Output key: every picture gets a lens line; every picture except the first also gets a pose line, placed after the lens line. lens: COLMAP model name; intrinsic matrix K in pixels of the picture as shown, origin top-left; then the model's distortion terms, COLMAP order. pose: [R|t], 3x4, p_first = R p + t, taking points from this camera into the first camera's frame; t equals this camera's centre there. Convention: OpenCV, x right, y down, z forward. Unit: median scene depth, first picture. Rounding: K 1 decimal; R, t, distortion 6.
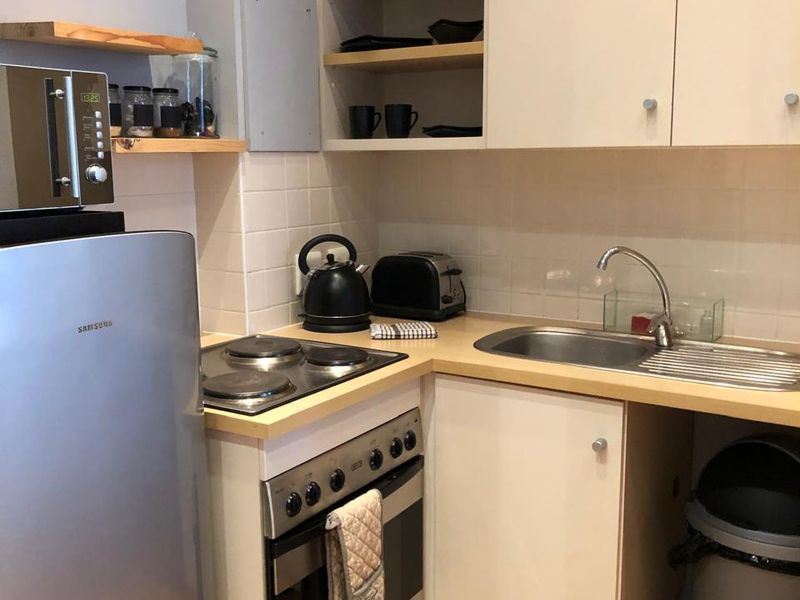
lens RADIAL K [[912.6, 0, 400.0], [0, 912.6, 300.0], [0, 0, 1]] dist [0.065210, -0.003947]
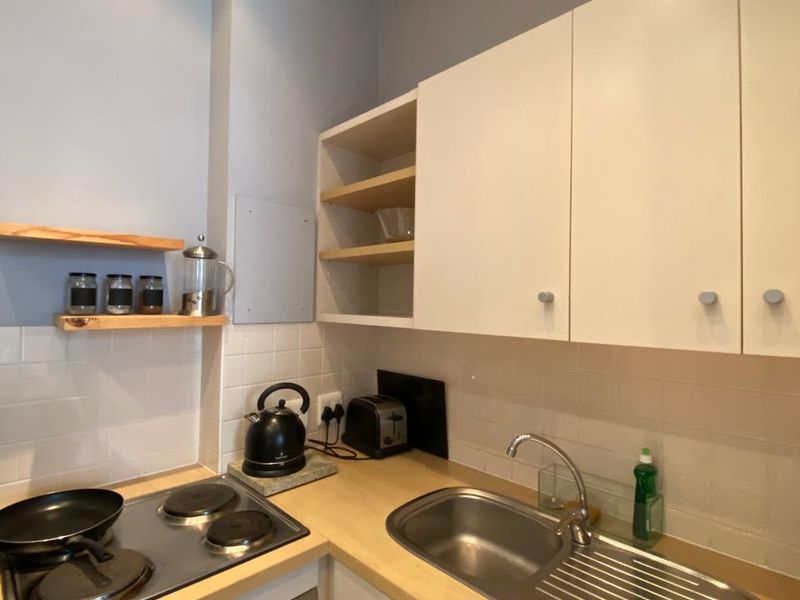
lens RADIAL K [[431.0, 0, 399.6], [0, 431.0, 285.0], [0, 0, 1]] dist [-0.002776, 0.000162]
pose [[0.977243, 0.016317, -0.211493, 0.197780], [-0.057349, 0.980231, -0.189364, -0.120738], [0.204222, 0.197183, 0.958860, 0.485115]]
